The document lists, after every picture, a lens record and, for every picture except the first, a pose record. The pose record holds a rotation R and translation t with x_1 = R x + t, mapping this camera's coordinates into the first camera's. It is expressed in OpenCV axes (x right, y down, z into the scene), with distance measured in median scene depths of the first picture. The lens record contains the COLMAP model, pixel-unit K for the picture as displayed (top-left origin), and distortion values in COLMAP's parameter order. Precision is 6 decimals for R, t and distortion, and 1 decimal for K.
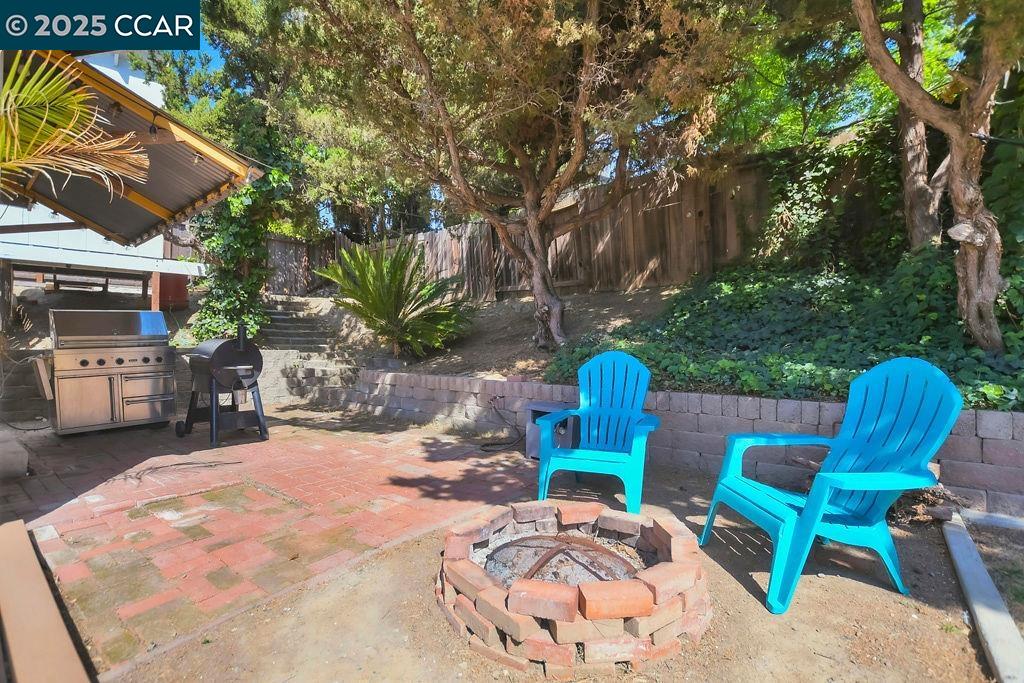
lens RADIAL K [[472.1, 0, 499.5], [0, 472.1, 352.2], [0, 0, 1]] dist [-0.031662, 0.005445]
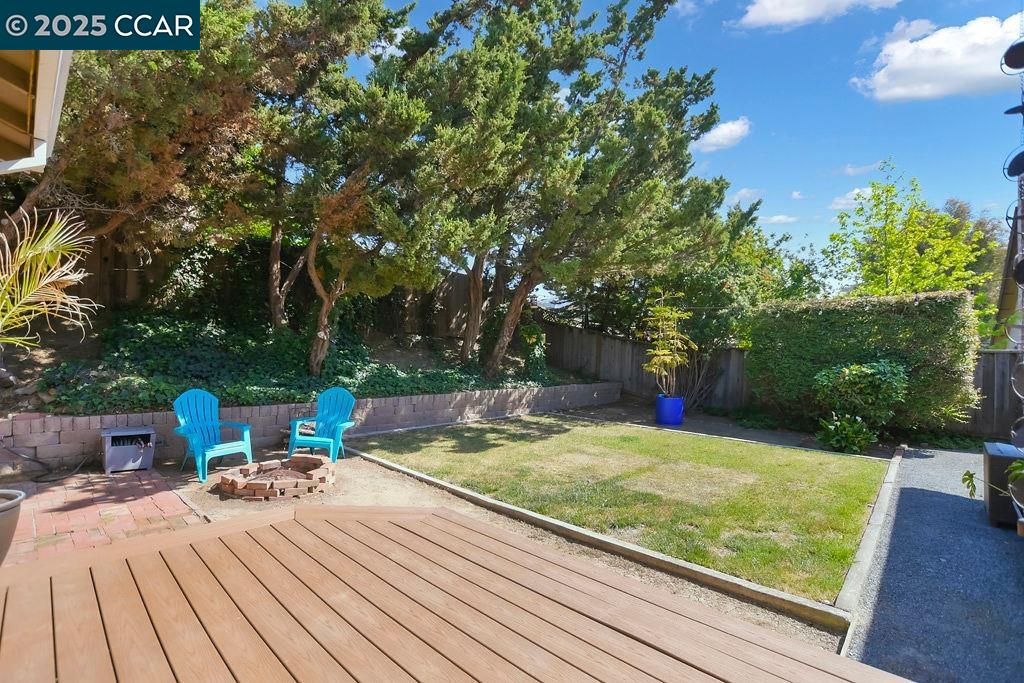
lens RADIAL K [[472.1, 0, 499.5], [0, 472.1, 352.2], [0, 0, 1]] dist [-0.031662, 0.005445]
pose [[0.120021, -0.011738, 0.992702, -0.614965], [-0.005511, 0.999907, 0.012489, -0.078122], [-0.992756, -0.006970, 0.119945, -0.138976]]
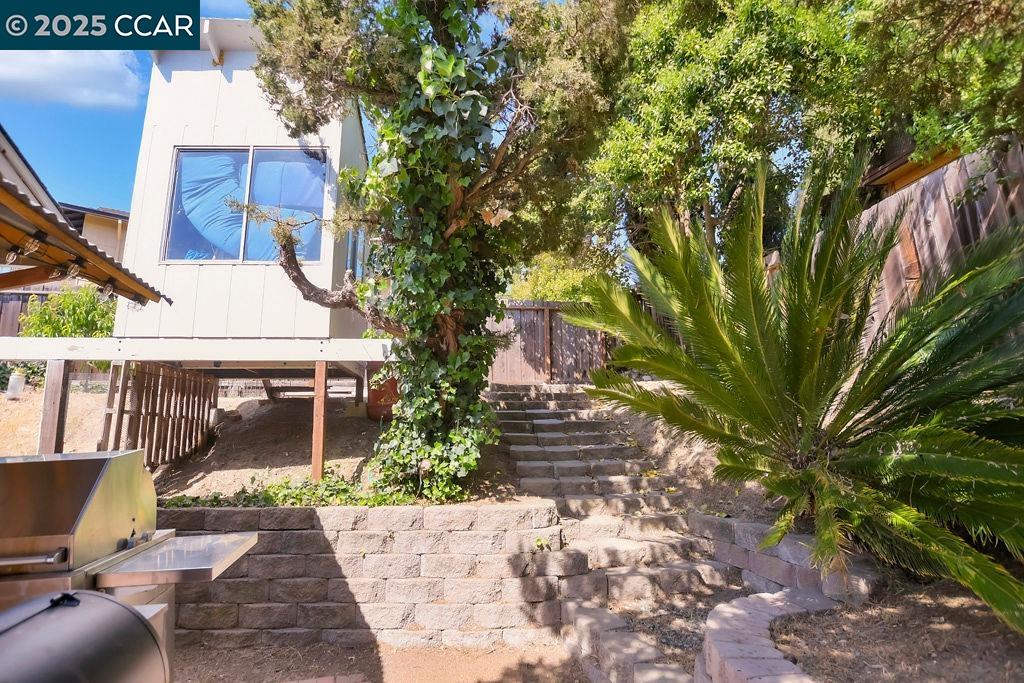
lens RADIAL K [[481.4, 0, 498.5], [0, 481.4, 356.2], [0, 0, 1]] dist [-0.024925, -0.000158]
pose [[0.788619, -0.112816, -0.604445, -0.193656], [0.009348, 0.985110, -0.171668, -0.071033], [0.614812, 0.129730, 0.777931, 0.647951]]
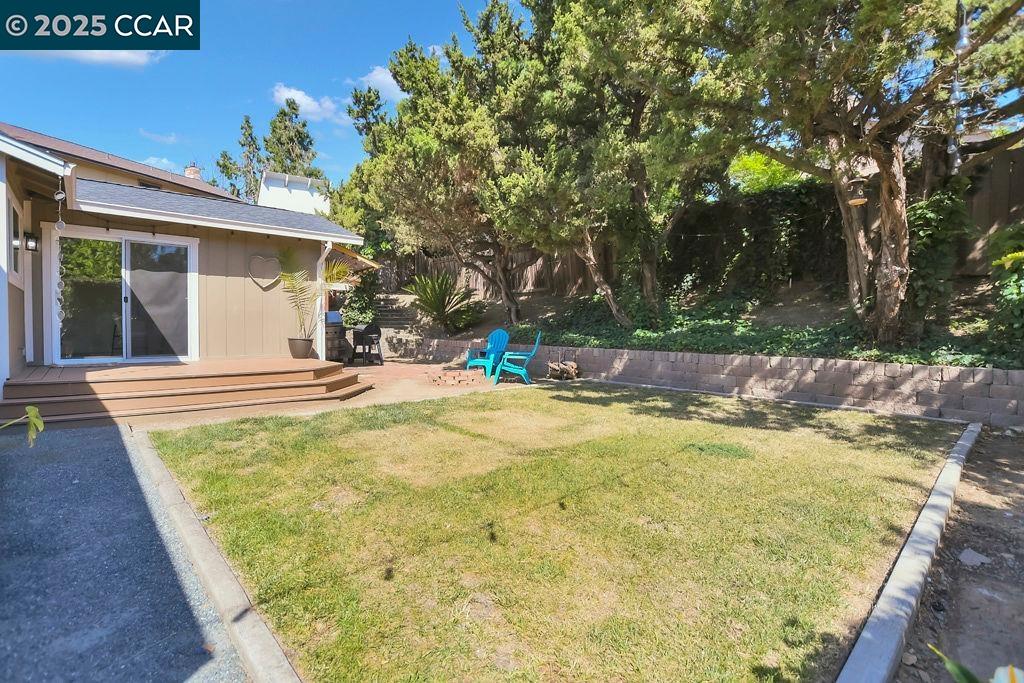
lens RADIAL K [[483.8, 0, 491.1], [0, 483.8, 338.6], [0, 0, 1]] dist [-0.002674, -0.000320]
pose [[0.981085, 0.005239, -0.193508, 0.362596], [-0.001628, 0.999822, 0.018817, -0.000269], [0.193572, -0.018146, 0.980918, -0.909129]]
